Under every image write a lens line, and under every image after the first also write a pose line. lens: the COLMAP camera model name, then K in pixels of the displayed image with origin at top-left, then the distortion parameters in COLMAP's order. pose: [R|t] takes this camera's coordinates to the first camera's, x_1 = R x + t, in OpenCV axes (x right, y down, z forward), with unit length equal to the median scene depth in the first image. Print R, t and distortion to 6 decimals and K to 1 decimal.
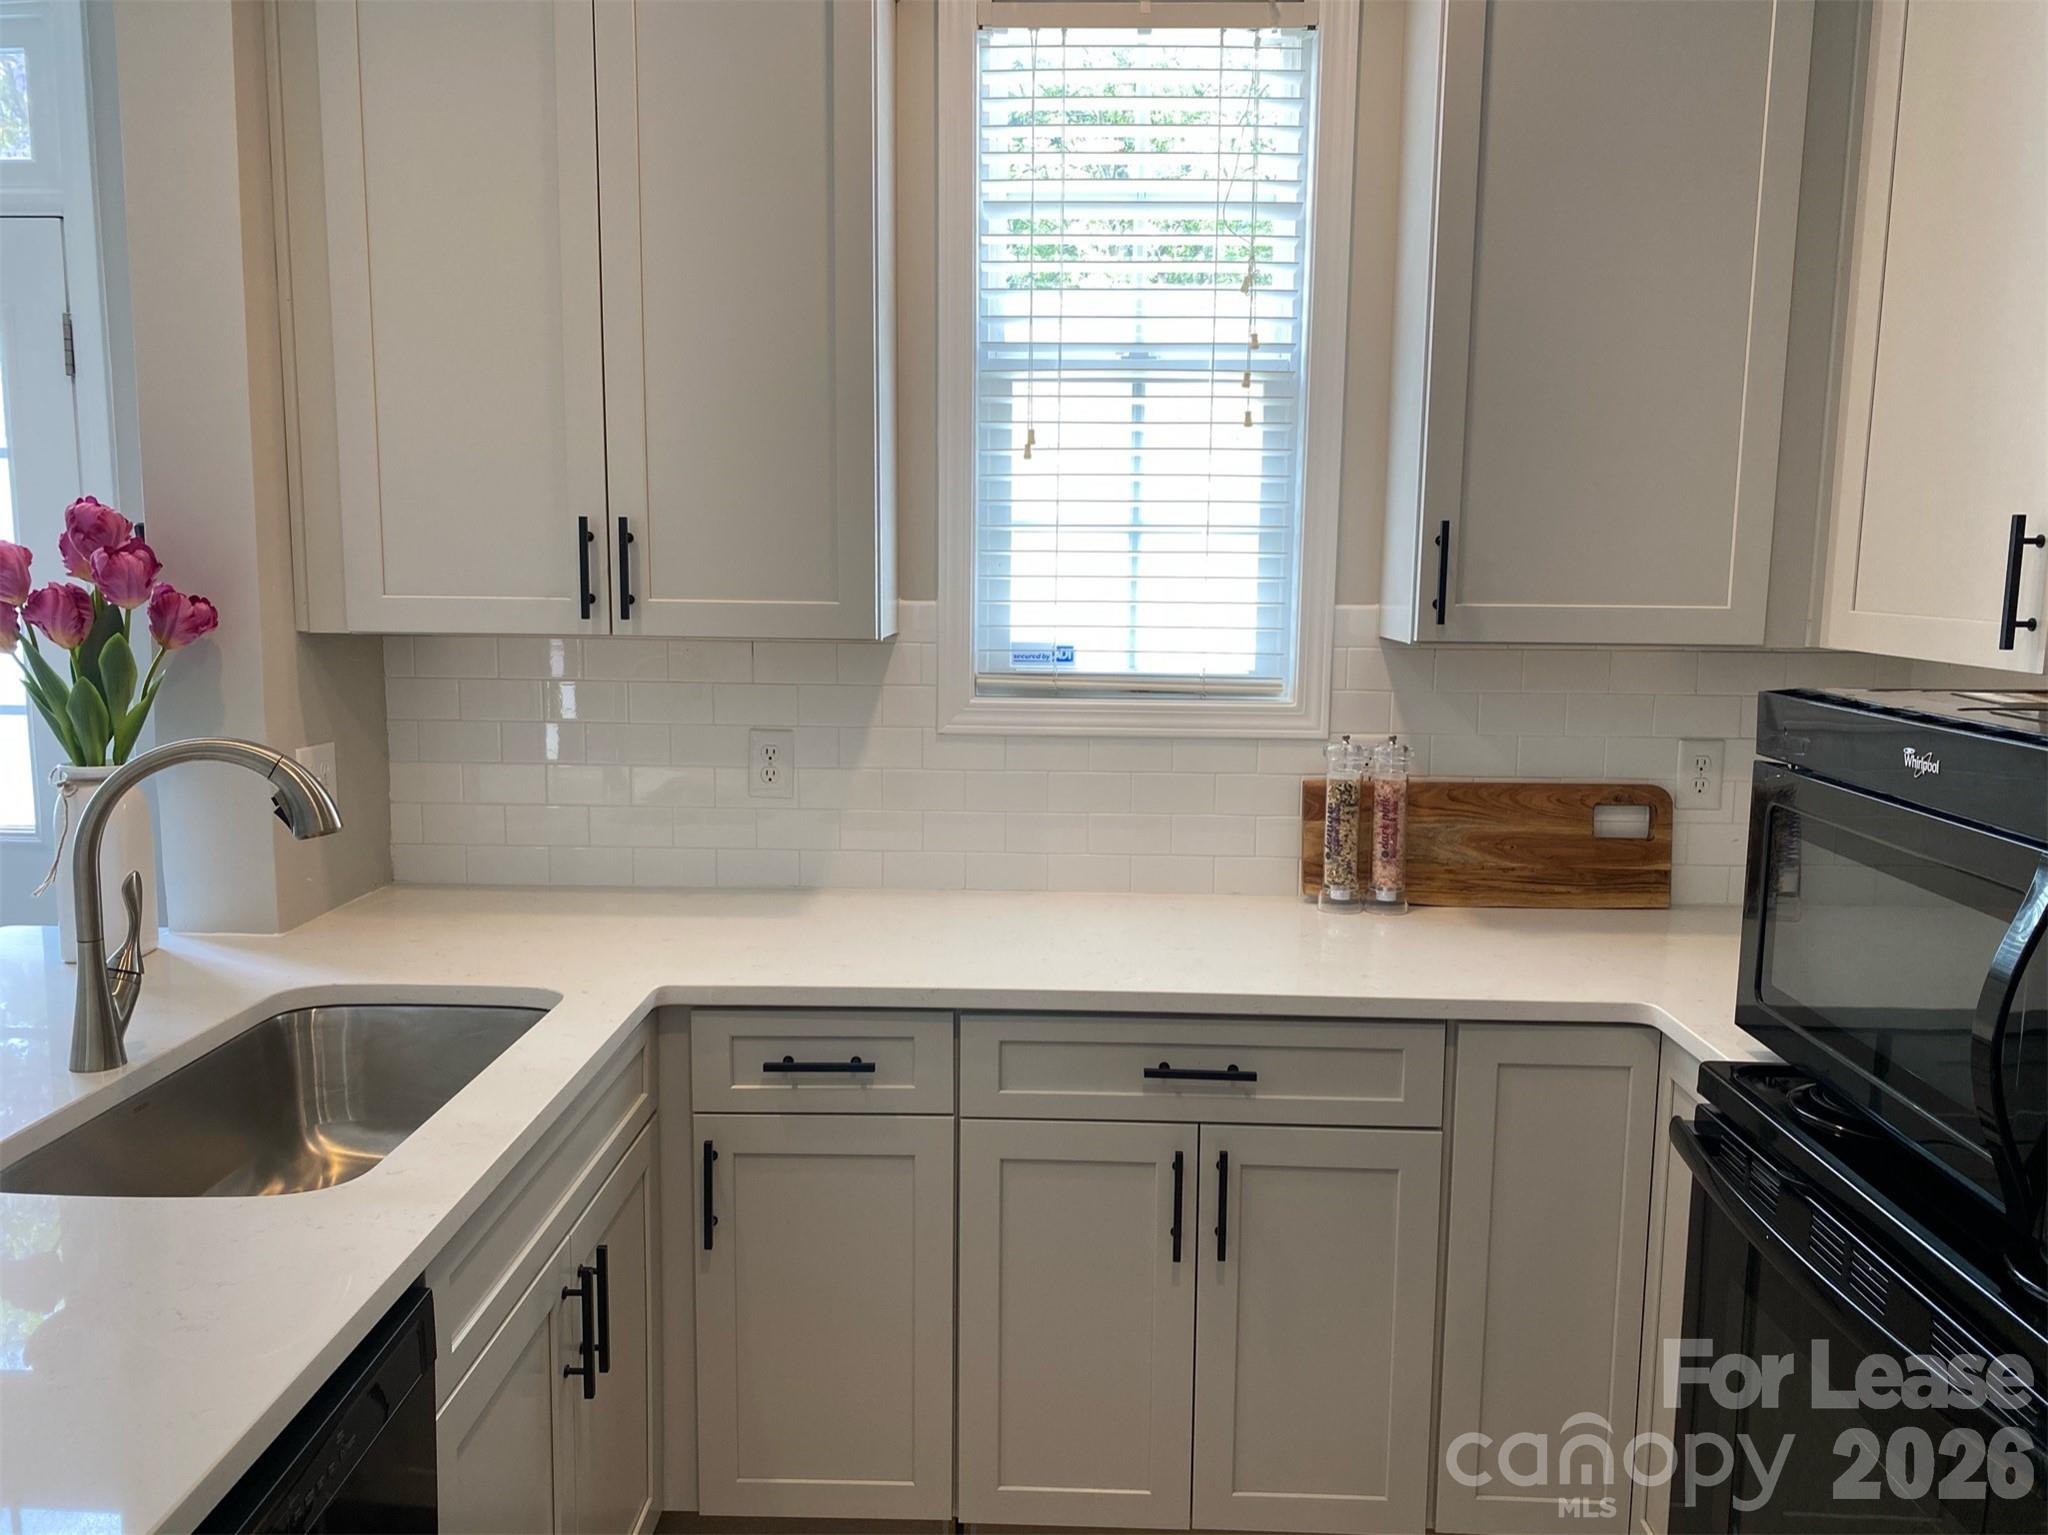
lens RADIAL K [[1565.0, 0, 1024.0], [0, 1565.0, 788.8], [0, 0, 1]] dist [-0.001545, -0.011862]
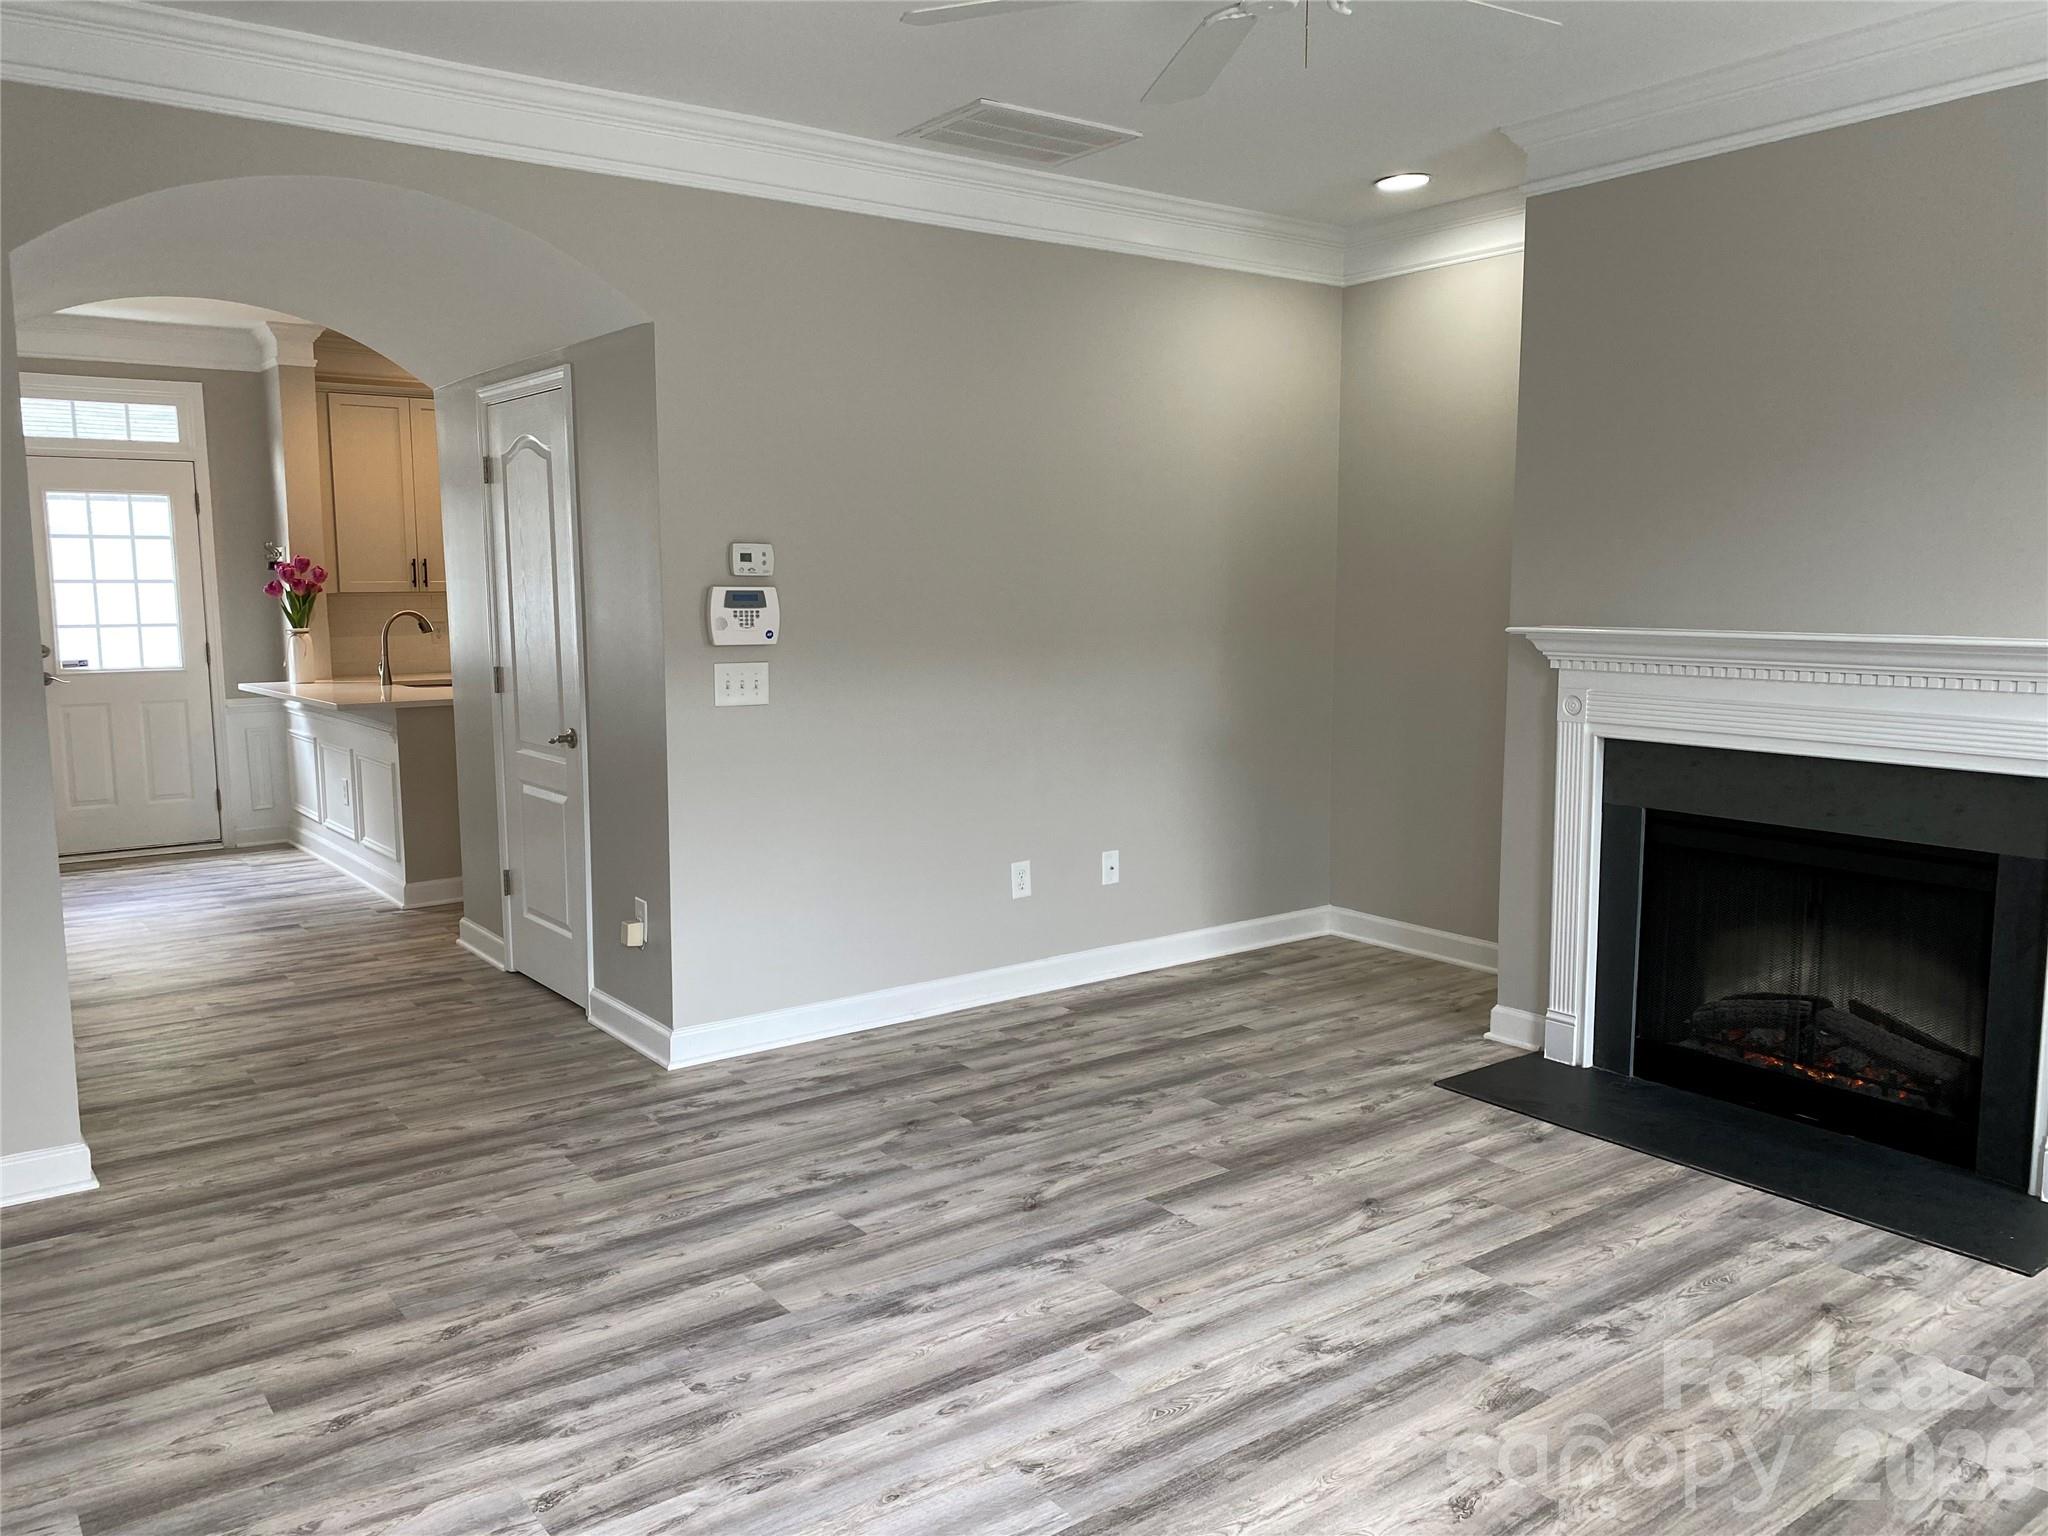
lens RADIAL K [[1568.4, 0, 1024.0], [0, 1568.4, 768.0], [0, 0, 1]] dist [0.005420, 0.003161]
pose [[0.787830, -0.092818, 0.608859, -1.255072], [0.103269, 0.994491, 0.017982, 0.342437], [-0.607174, 0.048710, 0.793075, -2.389561]]
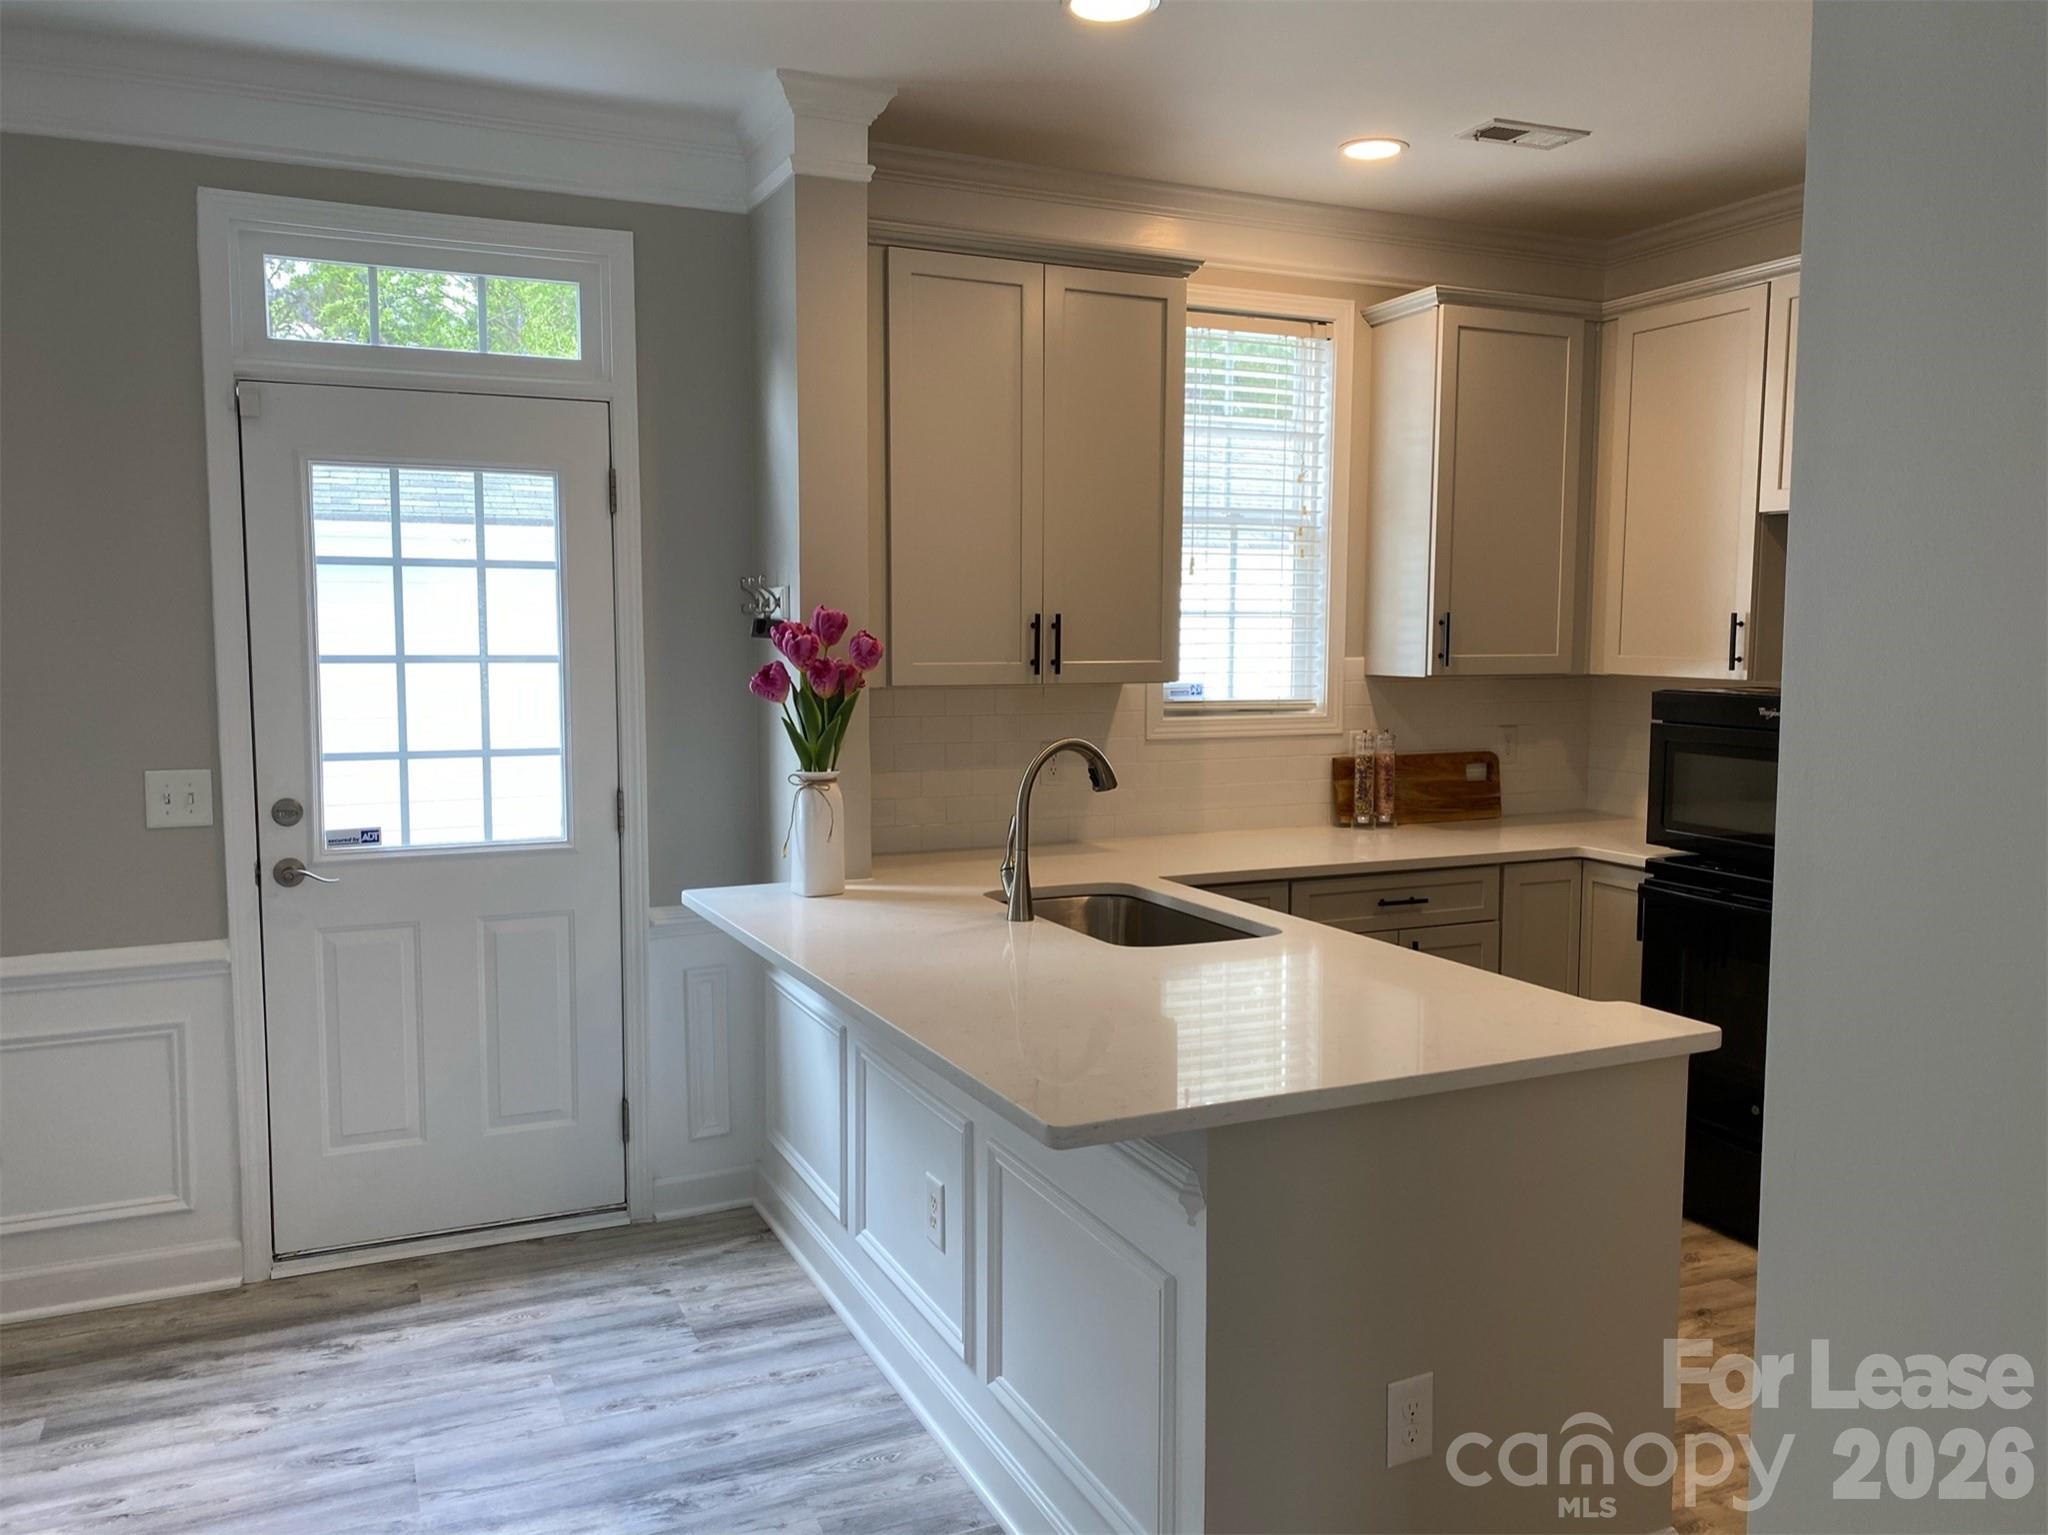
lens RADIAL K [[1568.4, 0, 1024.0], [0, 1568.4, 767.5], [0, 0, 1]] dist [0.005420, 0.003161]
pose [[0.898085, -0.048934, 0.437090, -0.910042], [0.070081, 0.997016, -0.032374, 0.038542], [-0.434202, 0.059706, 0.898835, -0.430753]]
